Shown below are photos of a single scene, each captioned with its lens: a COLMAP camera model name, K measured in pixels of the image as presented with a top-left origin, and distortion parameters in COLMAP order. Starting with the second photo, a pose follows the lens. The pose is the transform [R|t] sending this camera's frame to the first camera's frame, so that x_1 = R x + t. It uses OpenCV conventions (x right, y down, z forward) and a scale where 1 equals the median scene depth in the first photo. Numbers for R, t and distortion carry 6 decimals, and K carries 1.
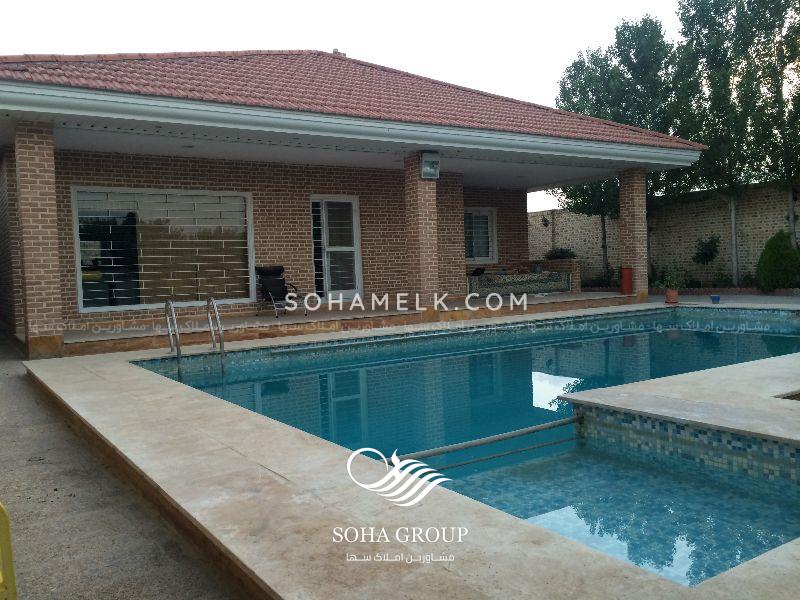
lens RADIAL K [[683.6, 0, 400.0], [0, 683.6, 300.0], [0, 0, 1]] dist [0.008944, -0.013209]
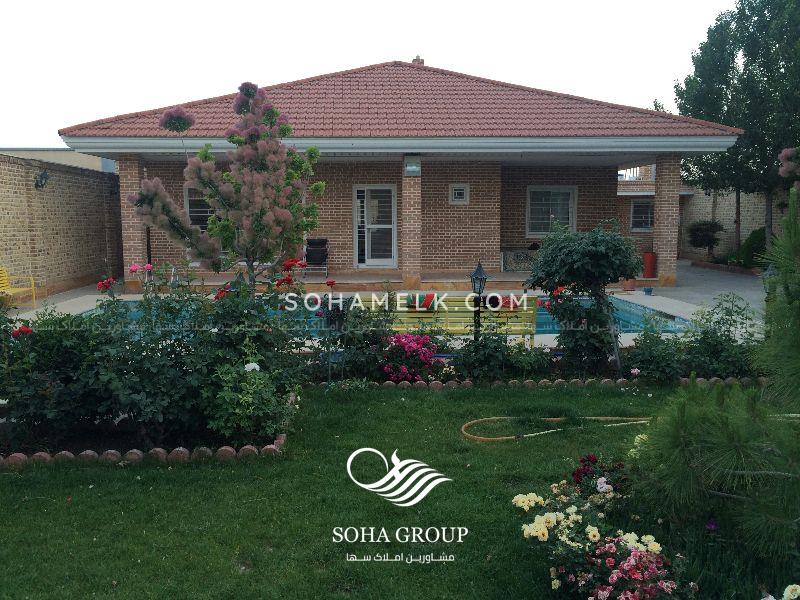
lens RADIAL K [[683.6, 0, 400.0], [0, 683.6, 300.0], [0, 0, 1]] dist [0.008944, -0.013209]
pose [[0.868951, 0.090194, -0.486609, 0.575699], [-0.048809, 0.994078, 0.097094, -0.063067], [0.492485, -0.060619, 0.868208, -0.100867]]
